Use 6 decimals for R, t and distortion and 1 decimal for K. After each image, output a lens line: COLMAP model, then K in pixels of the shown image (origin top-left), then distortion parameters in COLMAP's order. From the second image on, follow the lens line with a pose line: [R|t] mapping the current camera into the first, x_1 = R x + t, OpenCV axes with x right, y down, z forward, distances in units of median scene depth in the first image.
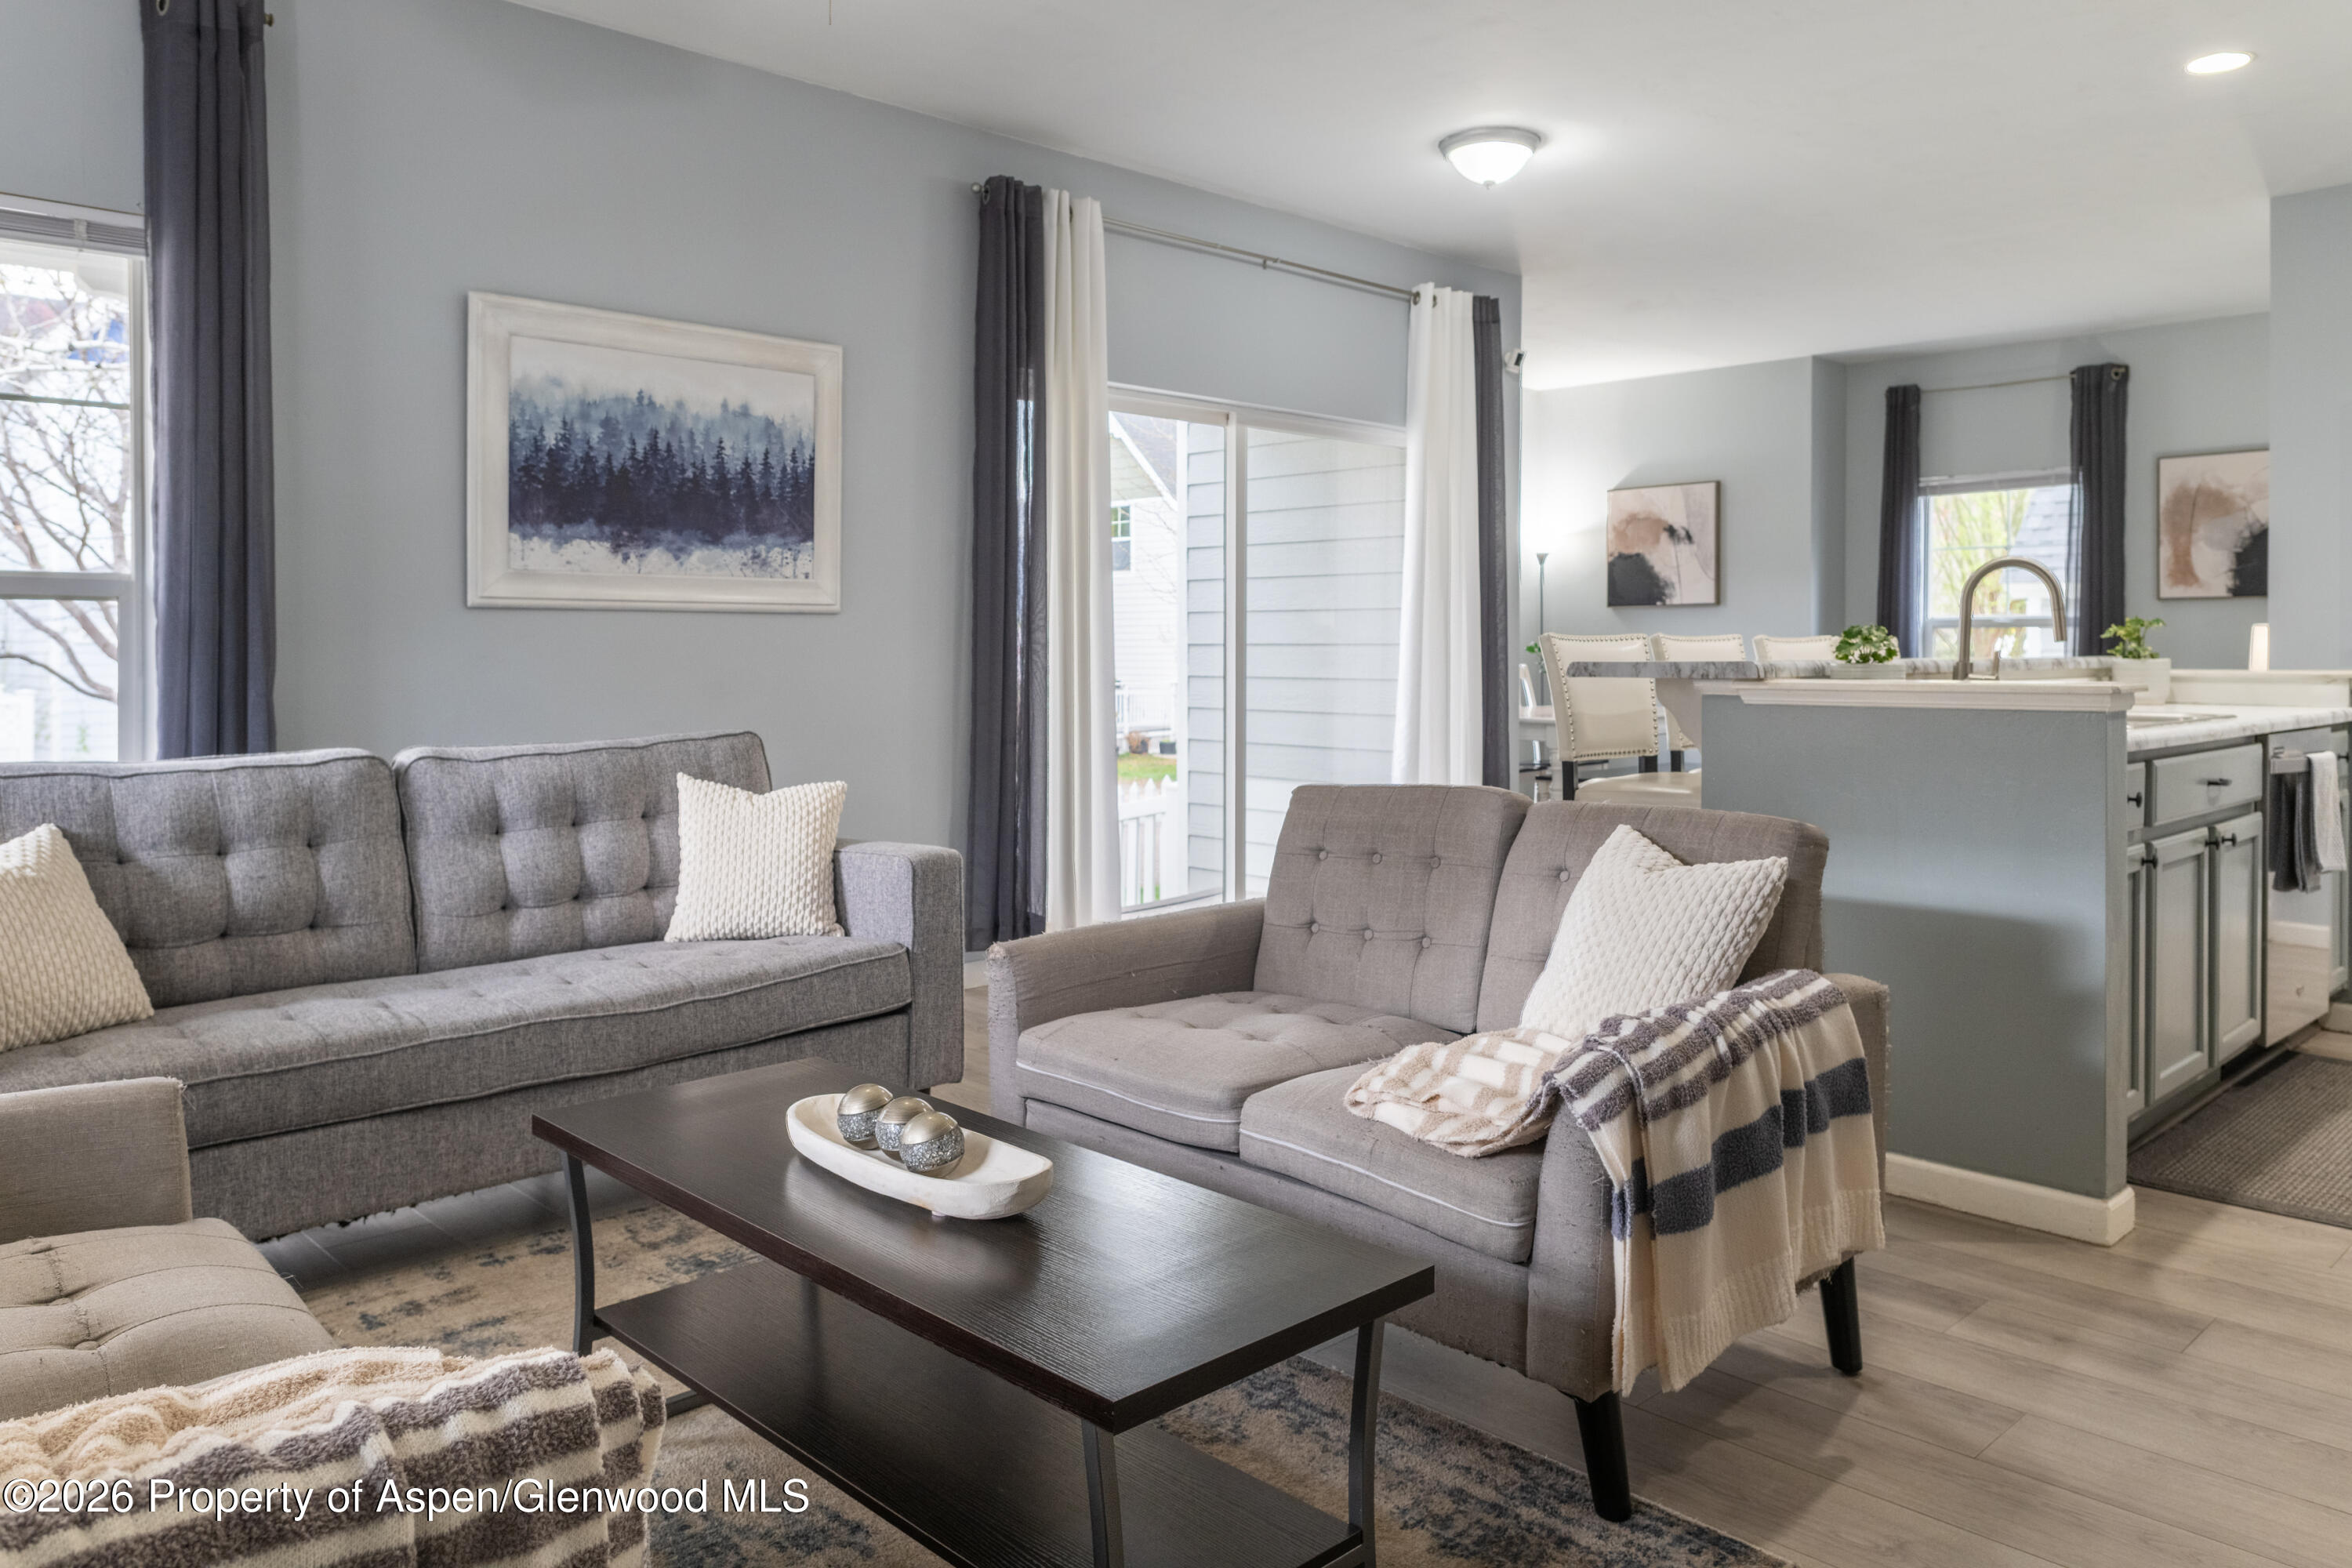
lens RADIAL K [[1637.6, 0, 1165.6], [0, 1637.6, 672.9], [0, 0, 1]] dist [0.005846, -0.009435]
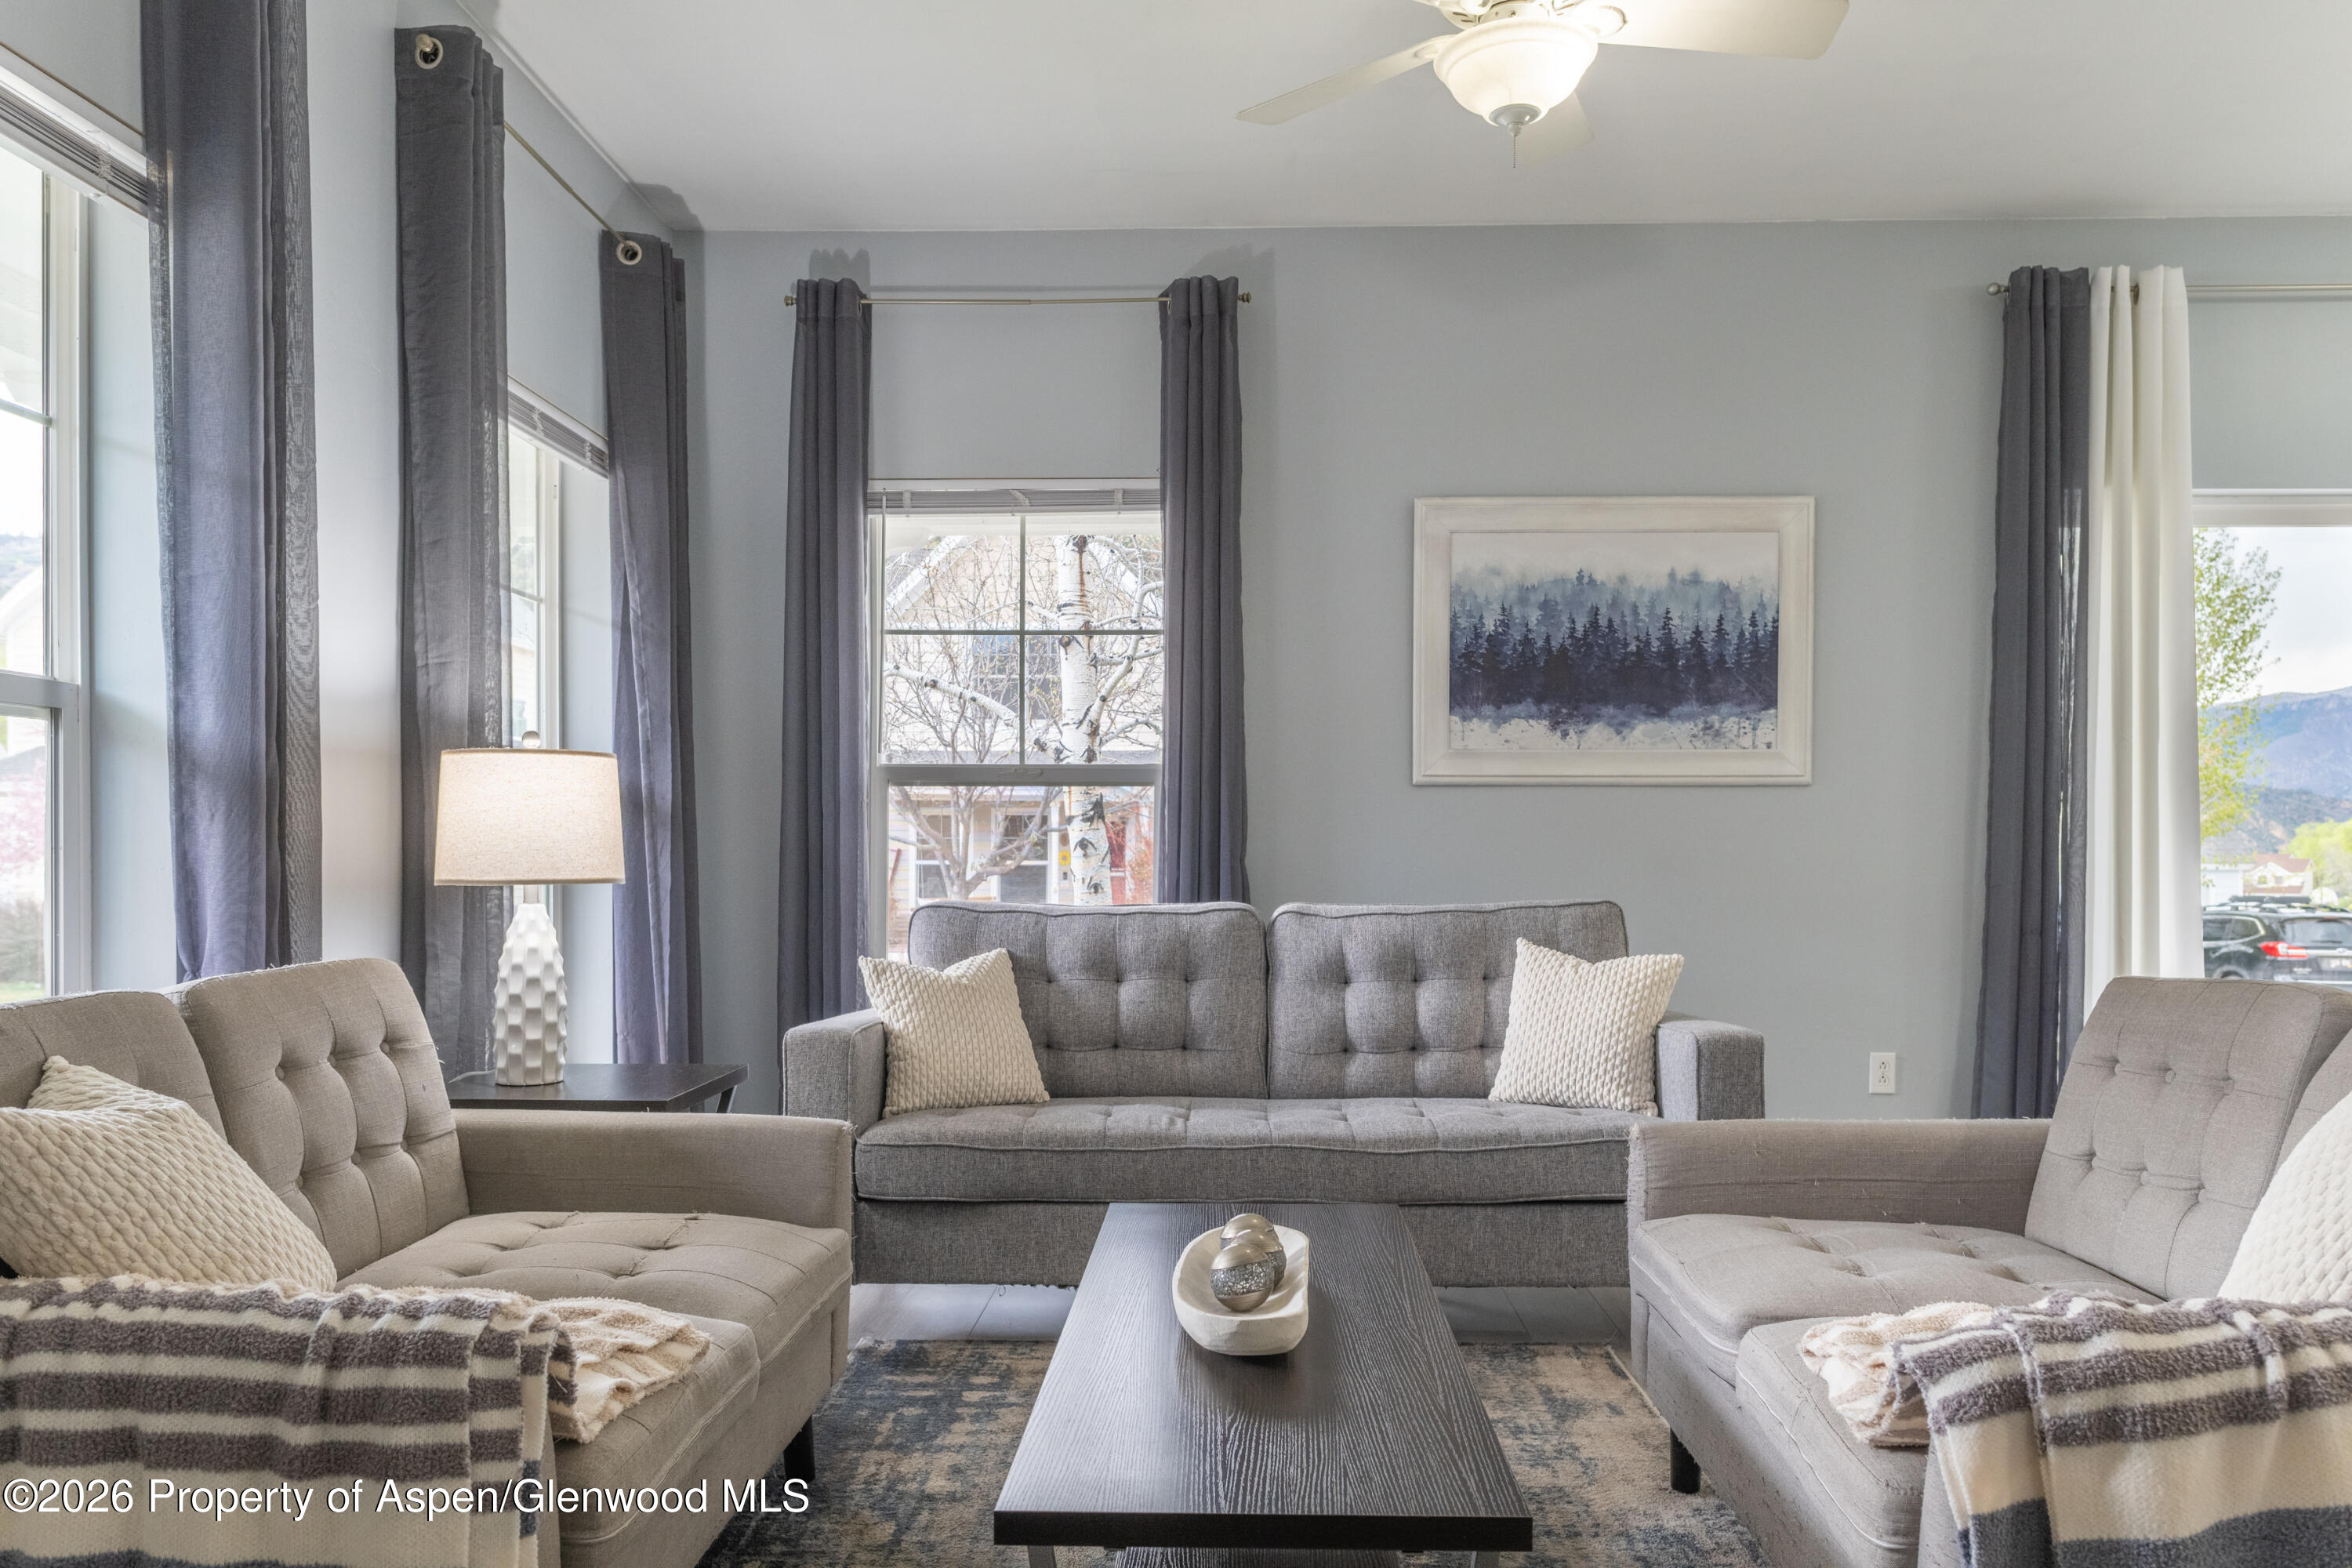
lens RADIAL K [[1637.6, 0, 1251.6], [0, 1637.6, 868.4], [0, 0, 1]] dist [0.005846, -0.009435]
pose [[0.704166, 0.005491, -0.710014, 0.319184], [-0.011683, 0.999924, -0.003853, 0.024423], [0.709939, 0.011008, 0.704177, 0.168170]]
